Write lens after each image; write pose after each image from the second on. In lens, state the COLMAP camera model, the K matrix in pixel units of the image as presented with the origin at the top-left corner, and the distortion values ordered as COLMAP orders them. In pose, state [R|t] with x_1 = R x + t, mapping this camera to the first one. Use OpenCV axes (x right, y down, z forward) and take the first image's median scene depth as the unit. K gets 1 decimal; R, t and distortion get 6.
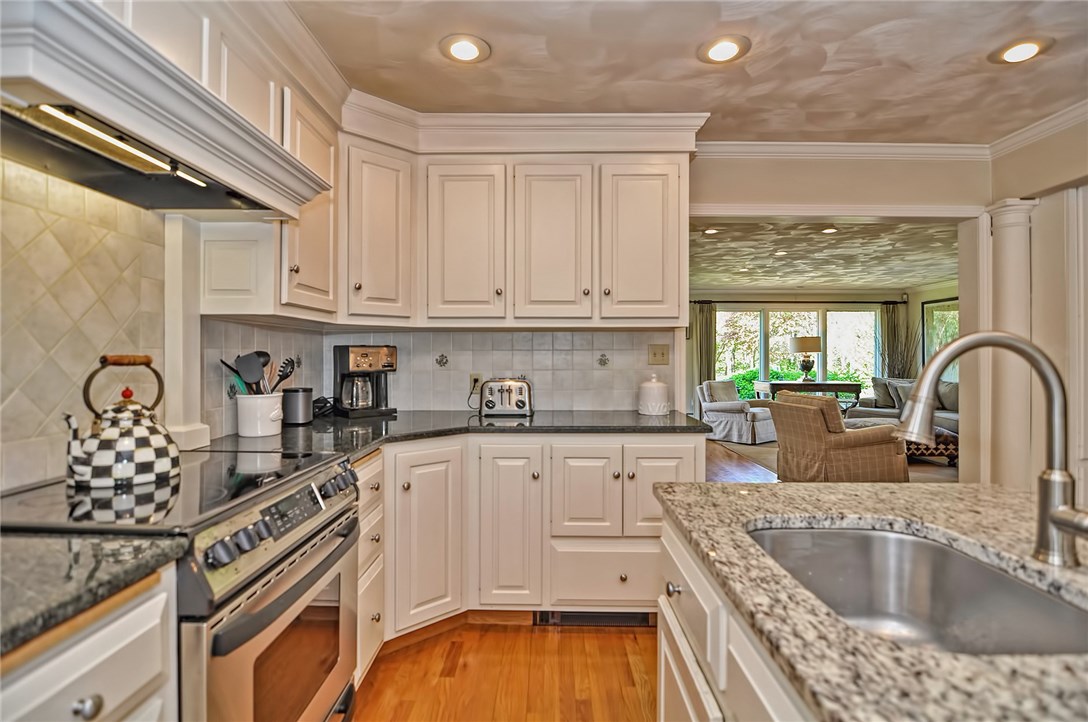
lens RADIAL K [[528.9, 0, 541.3], [0, 528.9, 355.6], [0, 0, 1]] dist [-0.003091, -0.014871]
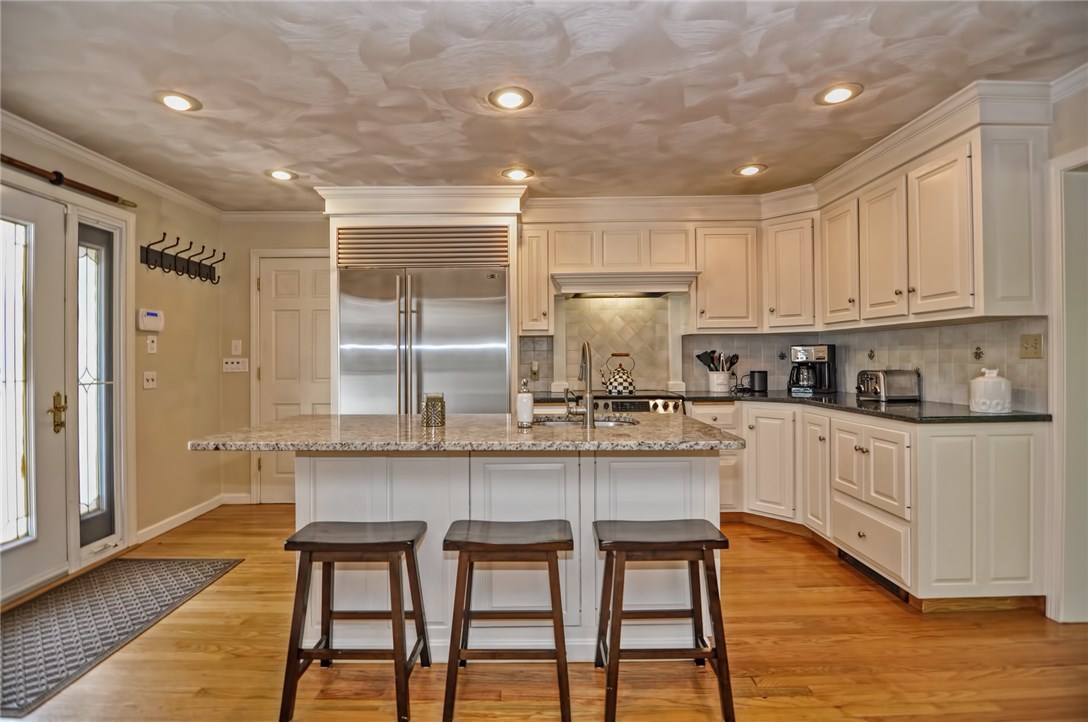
lens RADIAL K [[528.9, 0, 541.3], [0, 528.9, 355.6], [0, 0, 1]] dist [-0.003091, -0.014871]
pose [[0.019551, -0.005014, -0.999796, 1.135092], [0.007350, 0.999961, -0.004871, 0.012856], [0.999782, -0.007253, 0.019587, 0.215315]]
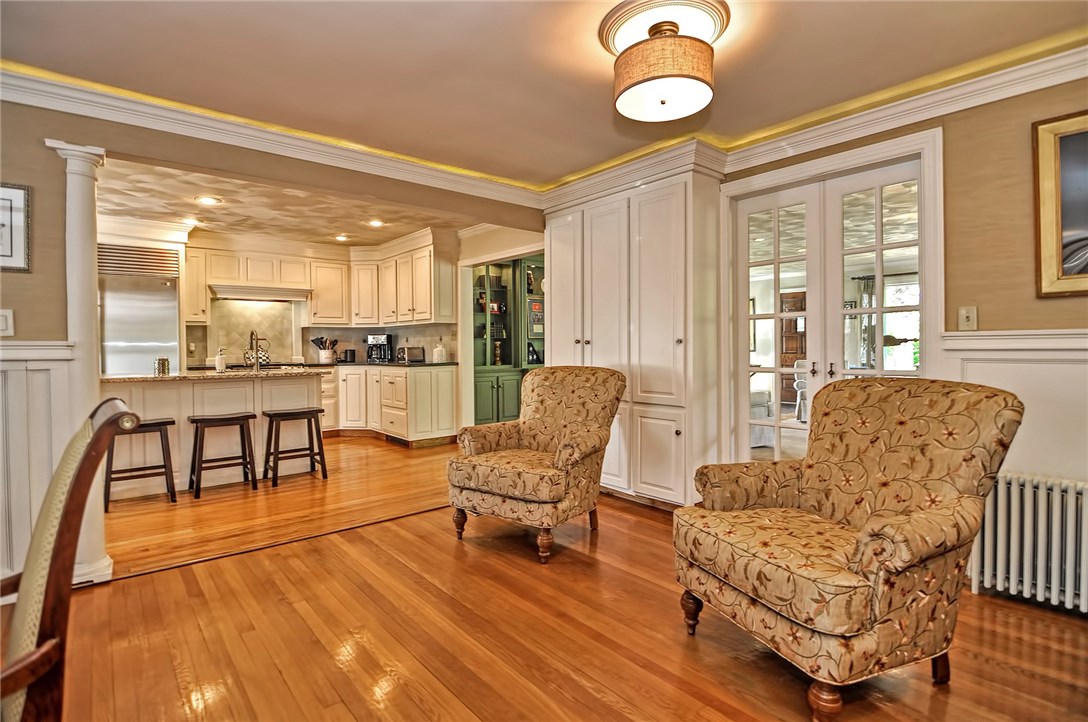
lens RADIAL K [[528.9, 0, 541.3], [0, 528.9, 355.6], [0, 0, 1]] dist [-0.003091, -0.014871]
pose [[0.654959, 0.005865, -0.755642, 2.200235], [0.008719, 0.999845, 0.015318, 0.052721], [0.755614, -0.016621, 0.654806, -0.116302]]
